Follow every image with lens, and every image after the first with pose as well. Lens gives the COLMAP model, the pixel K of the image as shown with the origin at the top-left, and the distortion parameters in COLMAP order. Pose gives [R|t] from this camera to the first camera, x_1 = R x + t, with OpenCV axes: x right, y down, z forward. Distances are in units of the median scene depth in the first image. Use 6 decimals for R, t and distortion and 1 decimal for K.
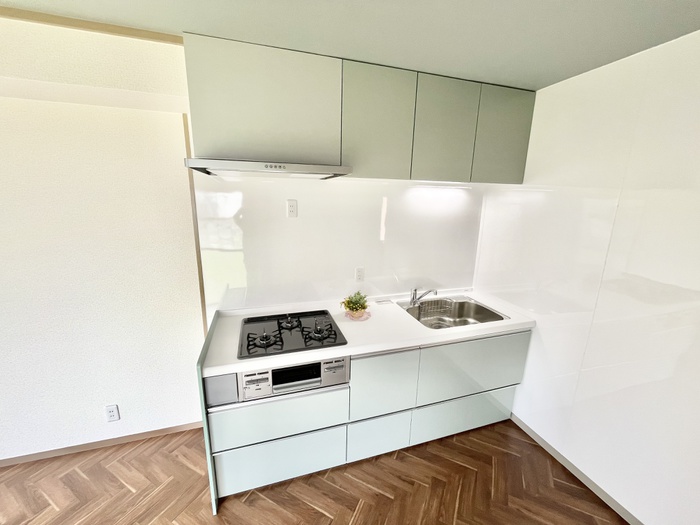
lens RADIAL K [[282.1, 0, 348.8], [0, 282.1, 261.9], [0, 0, 1]] dist [-0.001563, -0.000214]
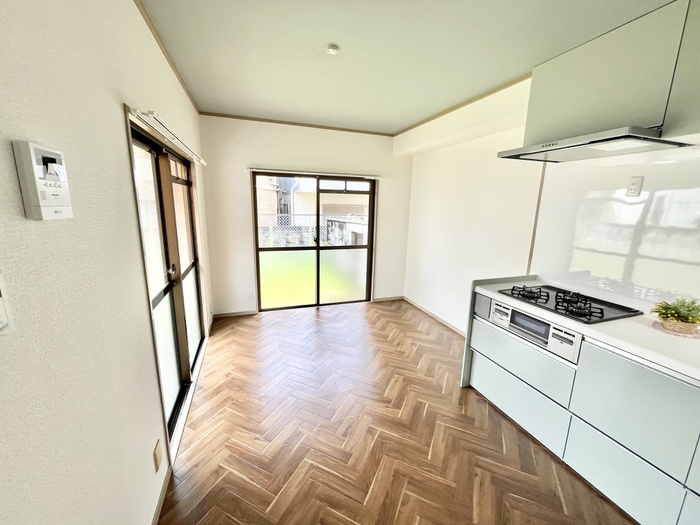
lens RADIAL K [[282.1, 0, 347.6], [0, 282.1, 255.6], [0, 0, 1]] dist [-0.001563, -0.000214]
pose [[0.033944, 0.169315, -0.984977, 0.858547], [-0.239648, 0.958171, 0.156449, 0.124211], [0.970266, 0.230737, 0.073100, 0.128146]]
